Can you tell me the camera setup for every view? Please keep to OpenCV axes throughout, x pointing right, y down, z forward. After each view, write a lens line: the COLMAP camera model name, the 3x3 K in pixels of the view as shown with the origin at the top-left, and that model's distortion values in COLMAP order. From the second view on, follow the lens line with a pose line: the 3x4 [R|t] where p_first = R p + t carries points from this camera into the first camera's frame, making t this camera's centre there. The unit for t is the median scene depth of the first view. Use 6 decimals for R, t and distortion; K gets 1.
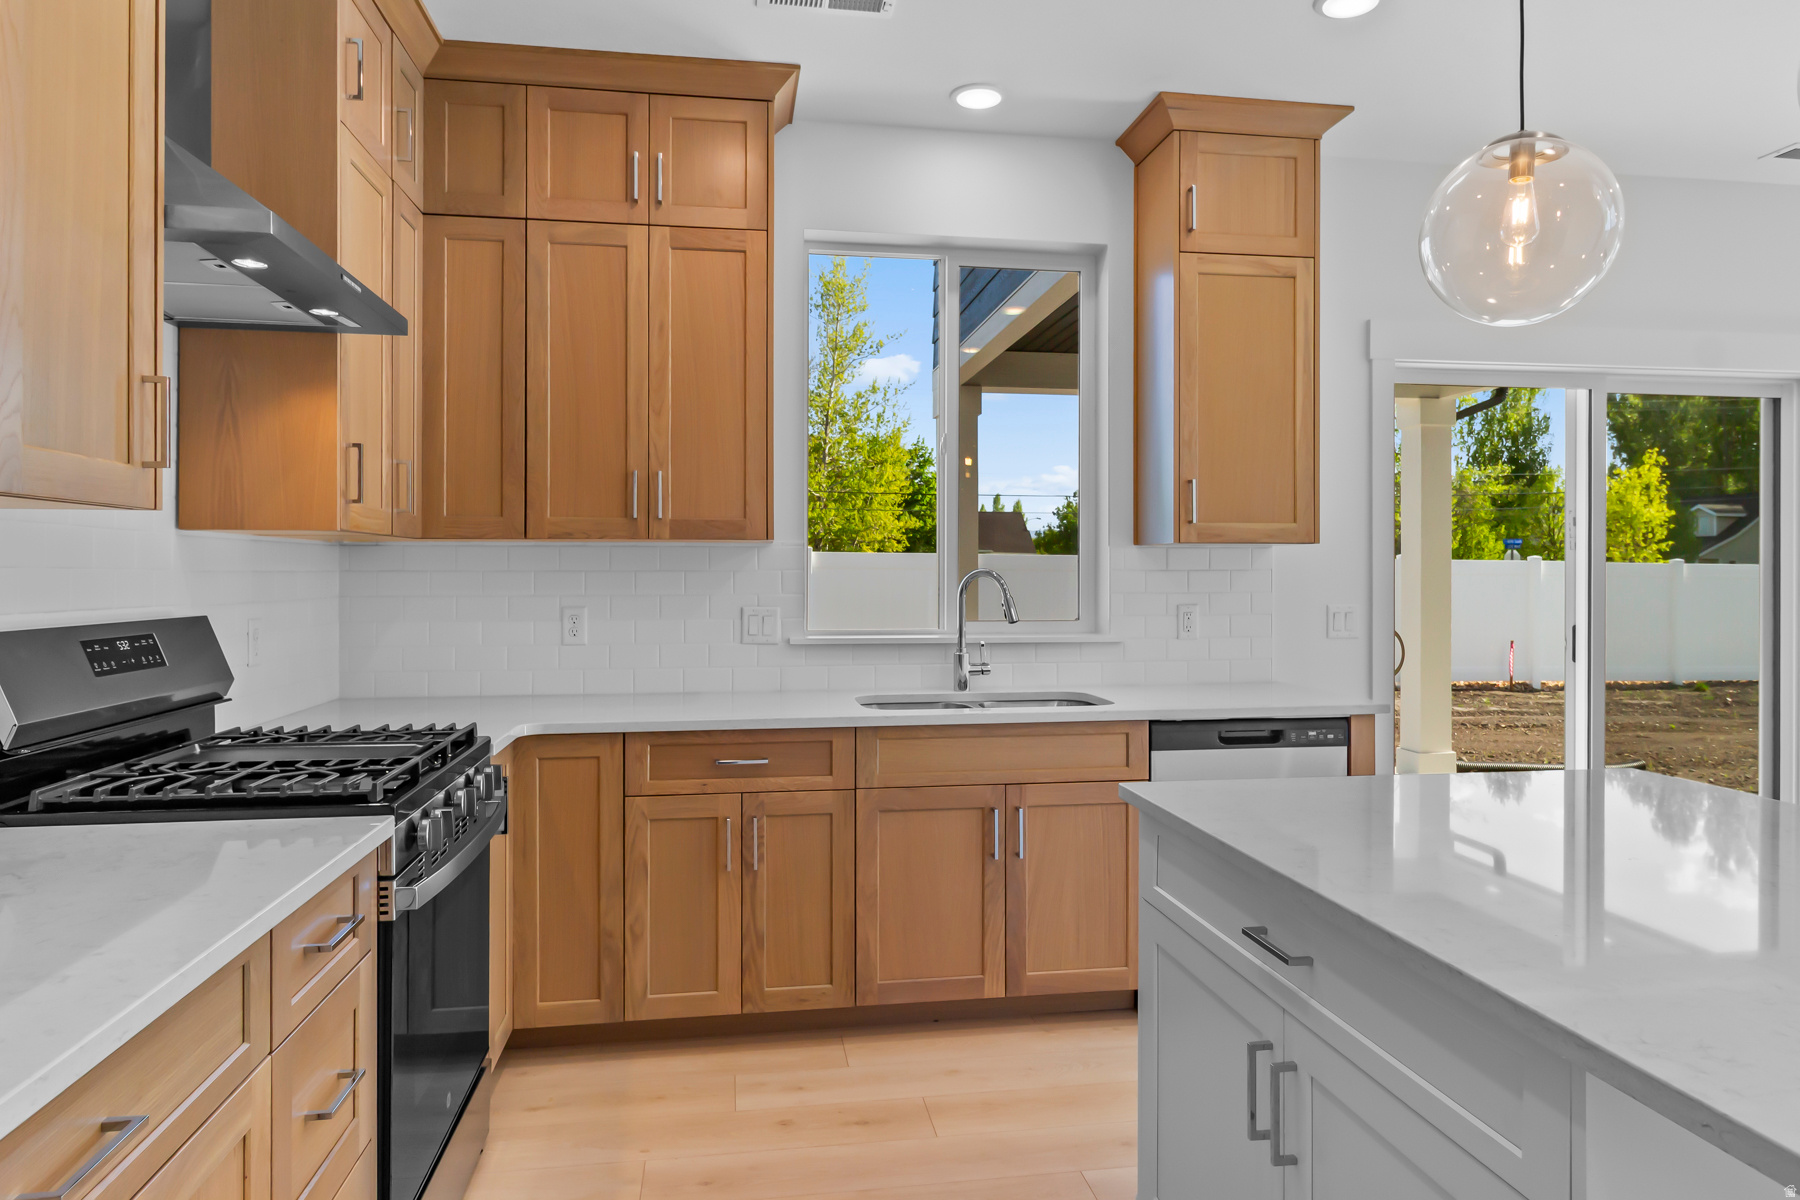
lens RADIAL K [[1113.1, 0, 909.2], [0, 1113.1, 569.2], [0, 0, 1]] dist [-0.001348, -0.004056]
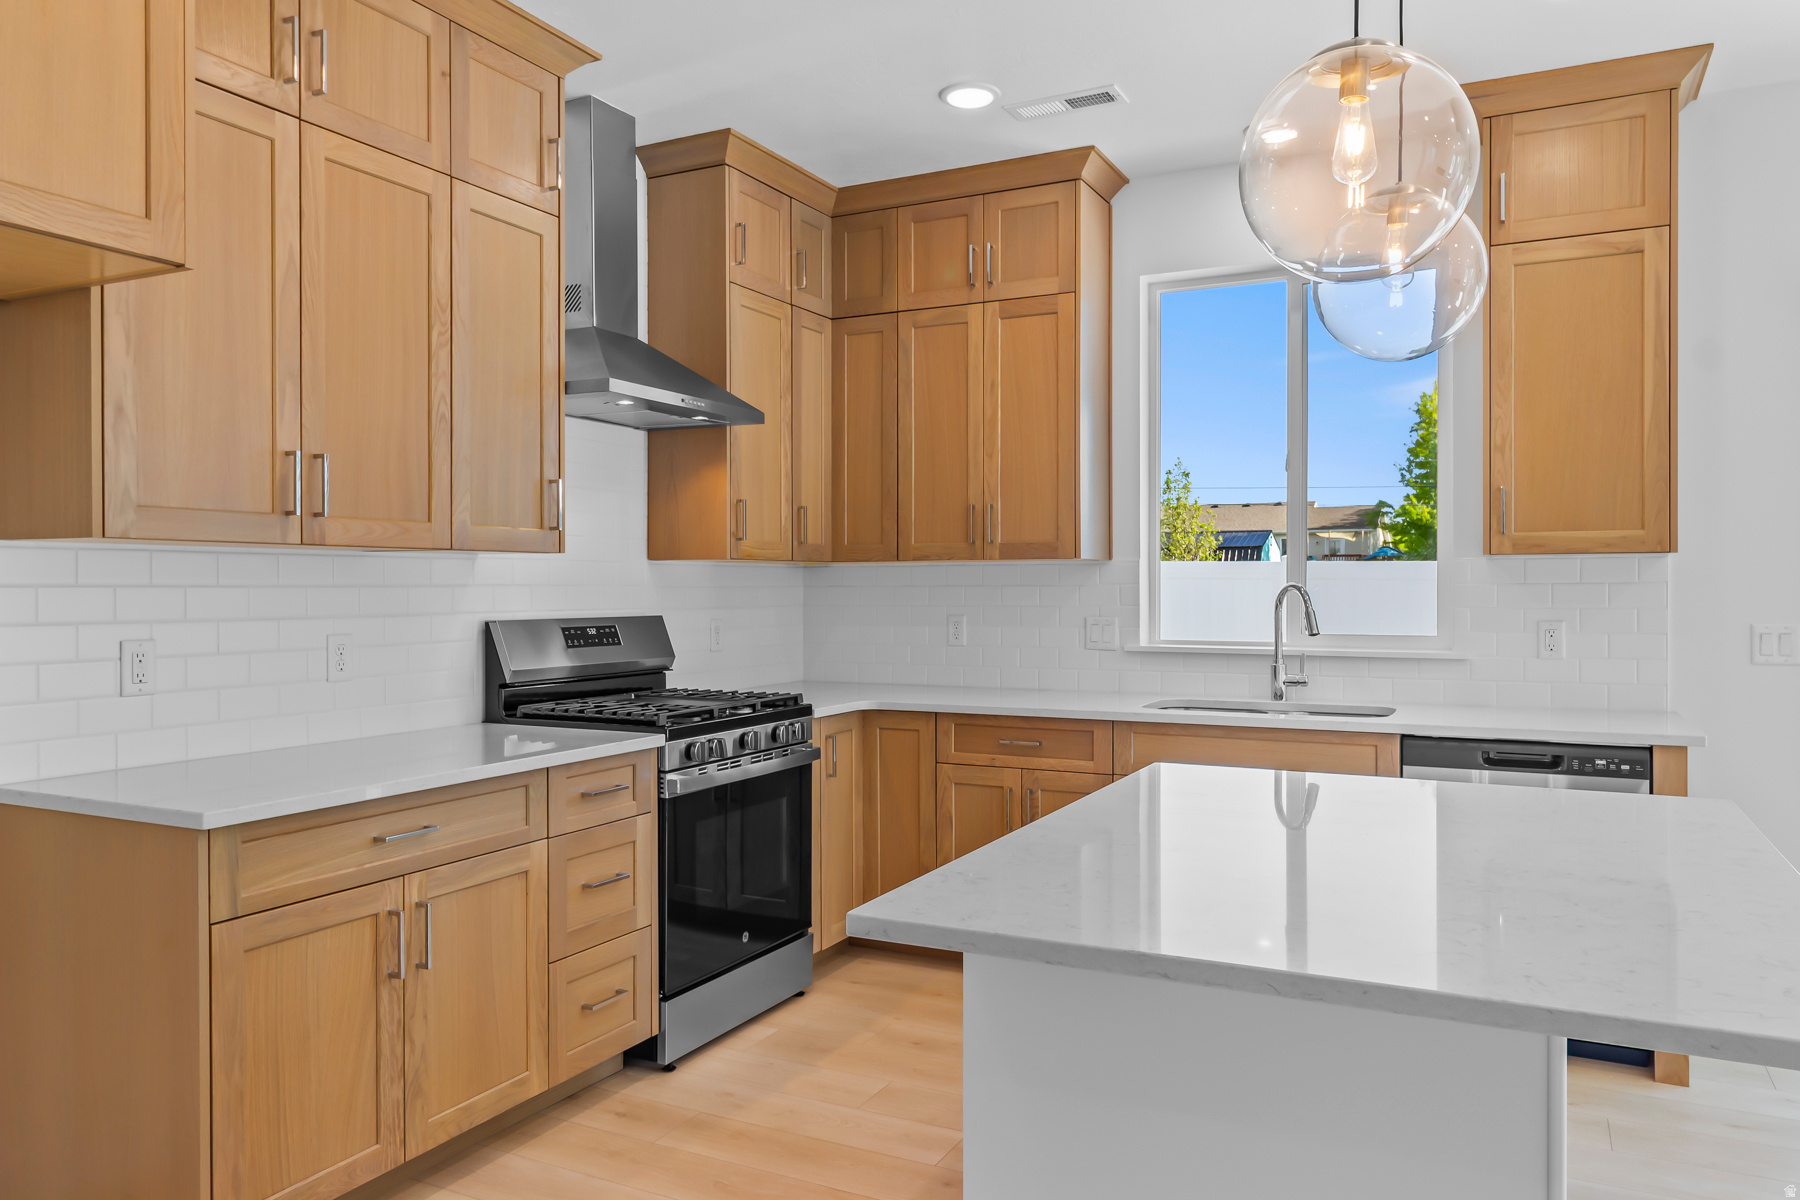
lens RADIAL K [[1243.7, 0, 910.5], [0, 1243.7, 591.0], [0, 0, 1]] dist [-0.002165, -0.001118]
pose [[0.811869, 0.000144, -0.583840, 0.508030], [0.003787, 0.999978, 0.005513, -0.000399], [0.583828, -0.006687, 0.811850, -0.159364]]
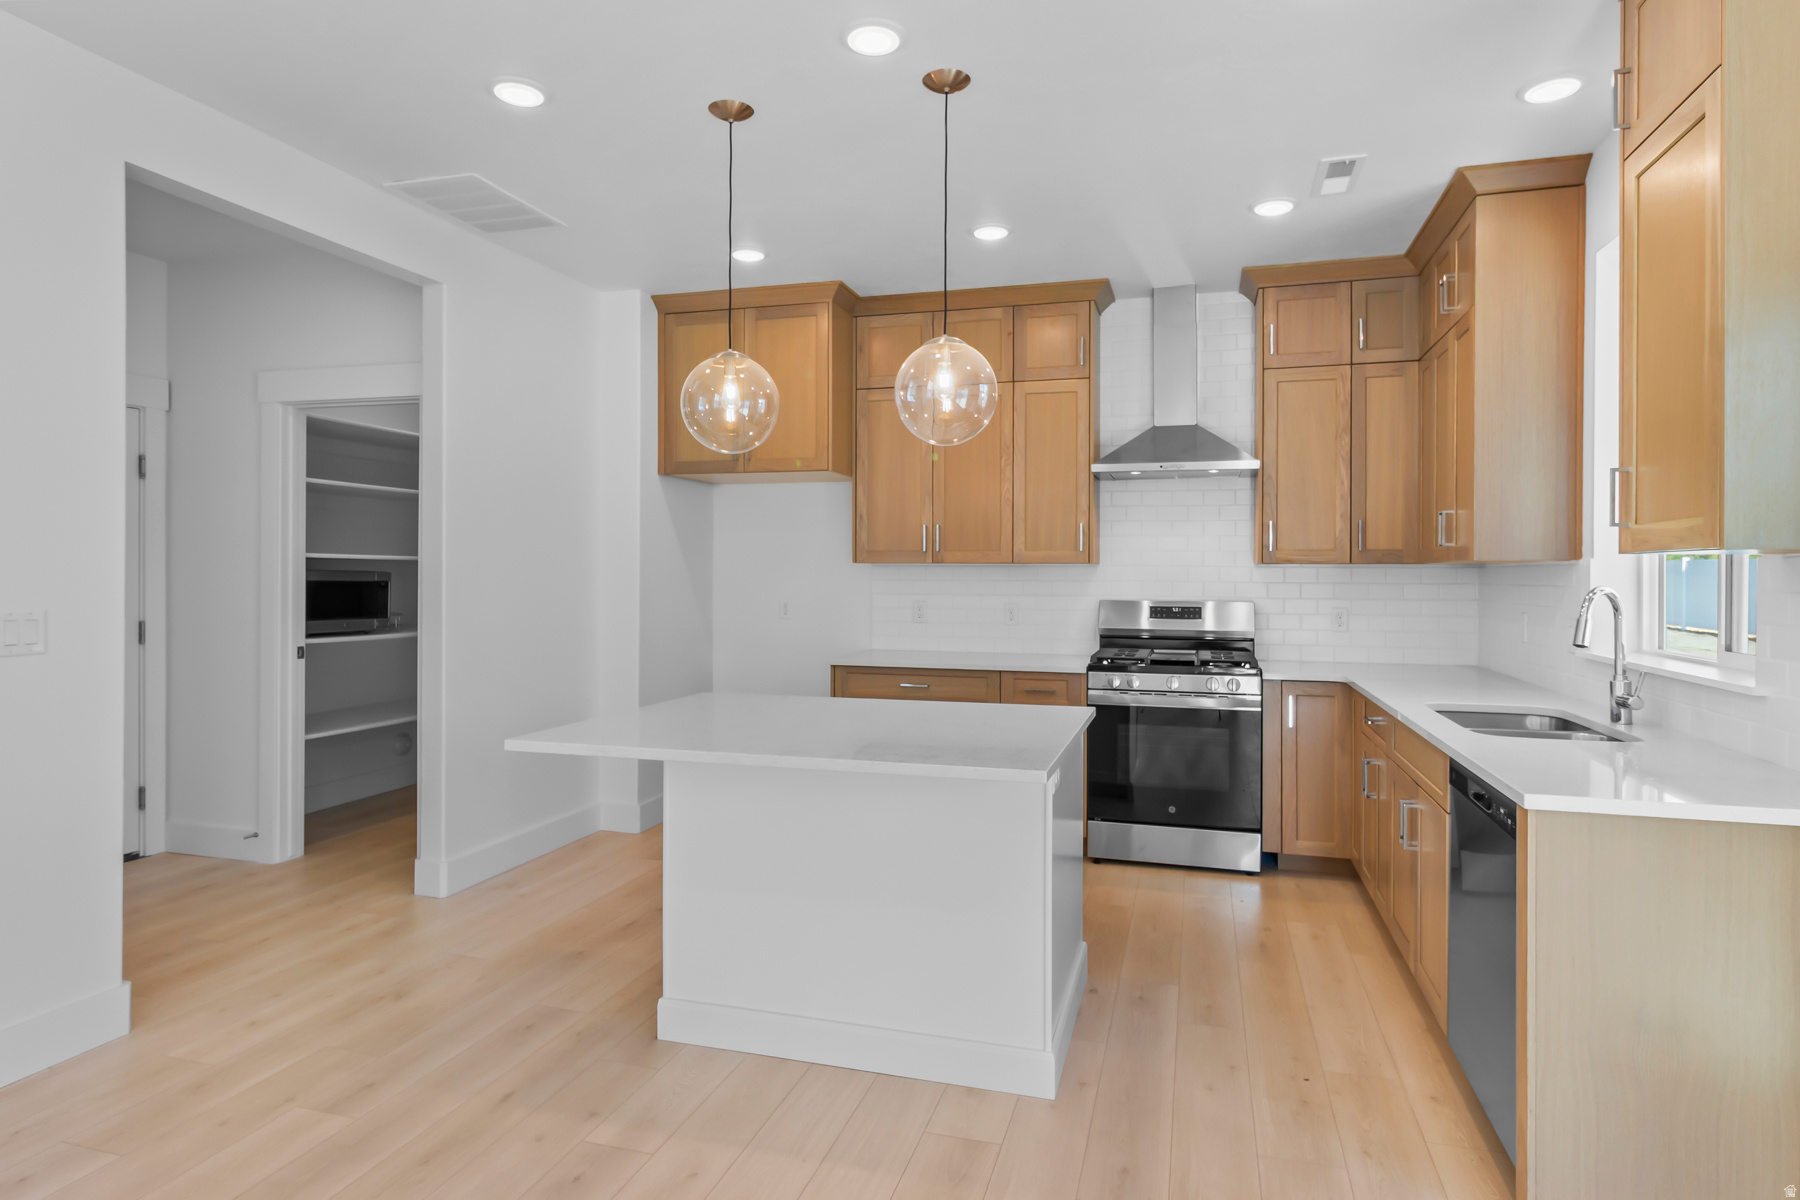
lens RADIAL K [[1004.5, 0, 914.1], [0, 1004.5, 575.5], [0, 0, 1]] dist [0.013053, -0.001736]
pose [[-0.427083, -0.001258, -0.904212, 1.168672], [-0.002335, 0.999997, -0.000289, -0.008327], [0.904209, 0.001988, -0.427085, 0.954741]]
